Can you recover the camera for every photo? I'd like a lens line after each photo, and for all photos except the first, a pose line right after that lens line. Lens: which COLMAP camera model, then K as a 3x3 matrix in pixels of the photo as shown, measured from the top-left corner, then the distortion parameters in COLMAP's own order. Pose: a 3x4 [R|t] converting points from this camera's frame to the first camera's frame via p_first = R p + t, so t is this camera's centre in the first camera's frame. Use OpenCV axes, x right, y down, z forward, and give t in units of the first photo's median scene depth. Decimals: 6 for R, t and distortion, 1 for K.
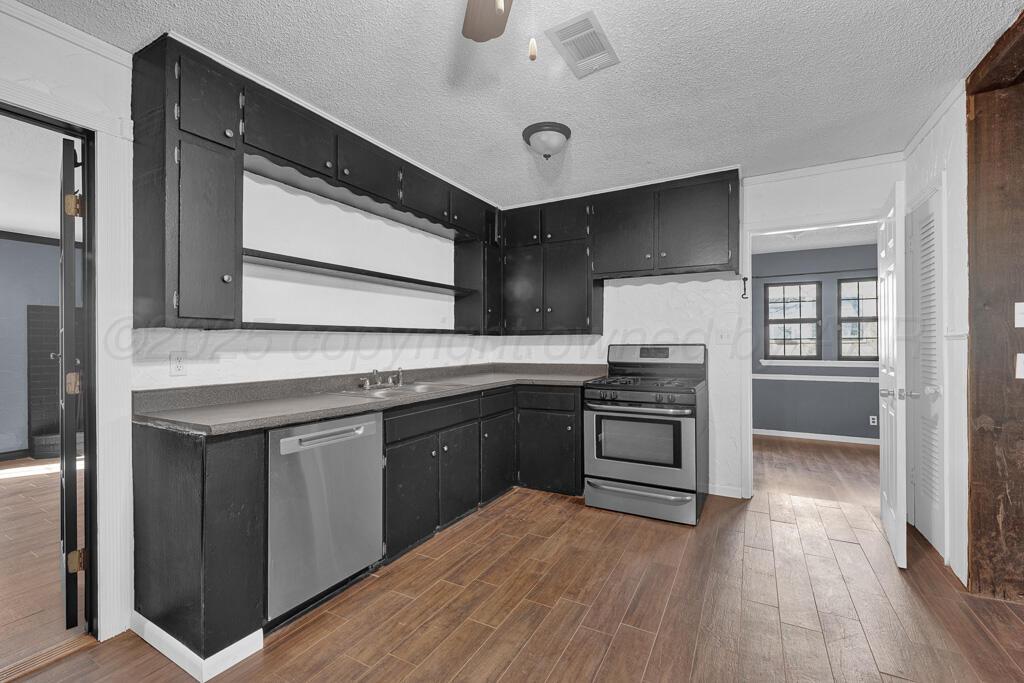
lens RADIAL K [[433.8, 0, 514.4], [0, 433.8, 345.1], [0, 0, 1]] dist [-0.001441, 0.001376]
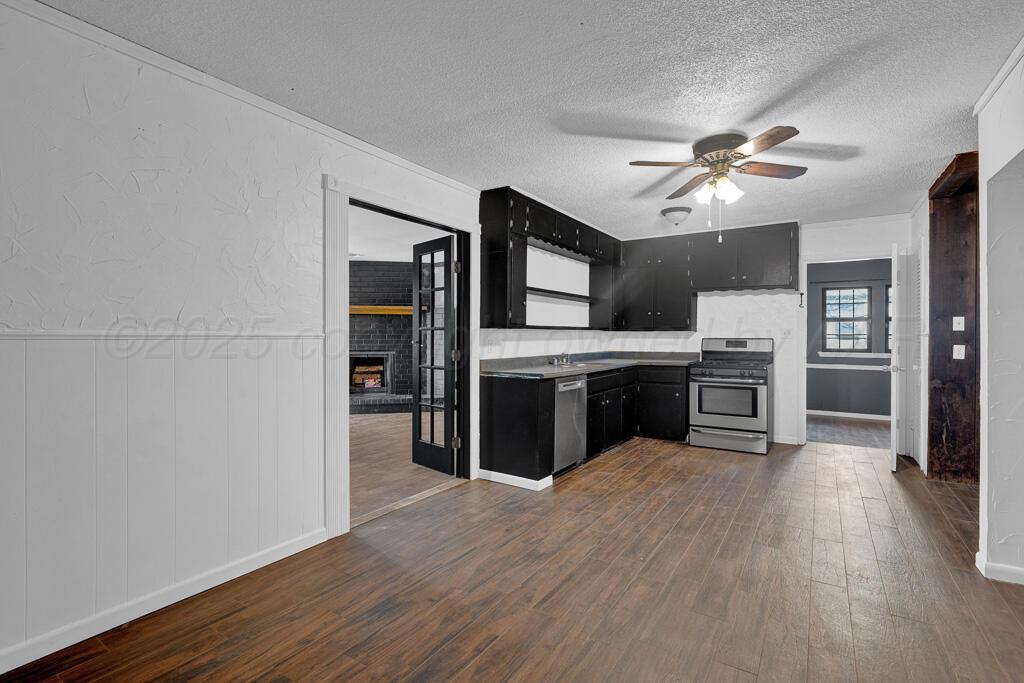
lens RADIAL K [[476.6, 0, 515.2], [0, 476.6, 341.8], [0, 0, 1]] dist [0.000986, -0.000772]
pose [[0.997687, 0.007650, -0.067540, -0.381703], [-0.007112, 0.999941, 0.008202, 0.002509], [0.067599, -0.007703, 0.997683, -0.792893]]
